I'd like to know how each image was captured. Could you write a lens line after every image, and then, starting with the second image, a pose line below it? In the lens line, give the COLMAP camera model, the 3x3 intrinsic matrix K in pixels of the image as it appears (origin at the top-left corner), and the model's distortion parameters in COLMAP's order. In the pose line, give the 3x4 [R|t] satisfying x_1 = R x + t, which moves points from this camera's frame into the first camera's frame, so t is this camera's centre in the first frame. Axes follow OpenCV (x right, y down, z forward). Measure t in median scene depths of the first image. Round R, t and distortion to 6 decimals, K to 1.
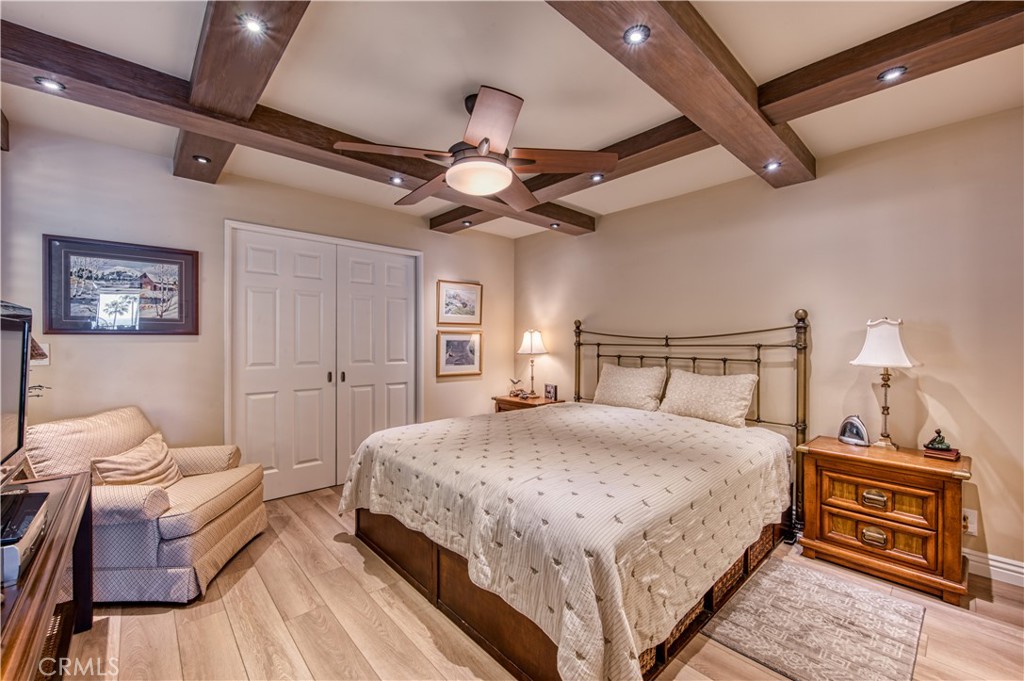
lens RADIAL K [[413.9, 0, 502.1], [0, 413.9, 341.9], [0, 0, 1]] dist [-0.004346, -0.000257]
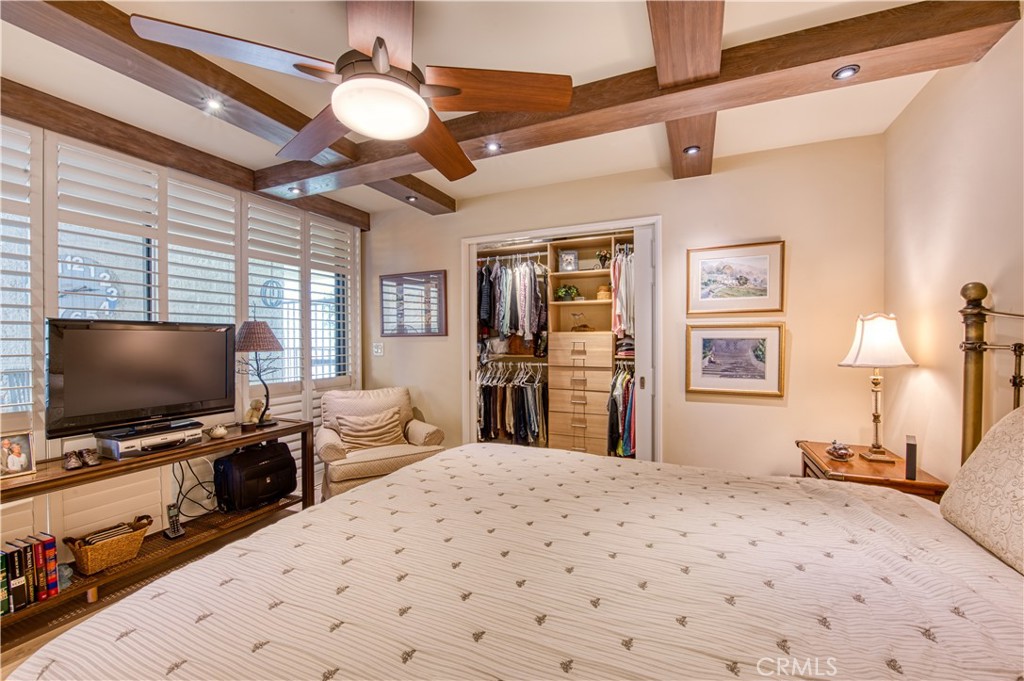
lens RADIAL K [[413.9, 0, 508.9], [0, 413.9, 344.2], [0, 0, 1]] dist [-0.004346, -0.000257]
pose [[0.406510, 0.007182, -0.913618, 0.342278], [0.003819, 0.999947, 0.009560, -0.002244], [0.913638, -0.007375, 0.406461, 0.449563]]
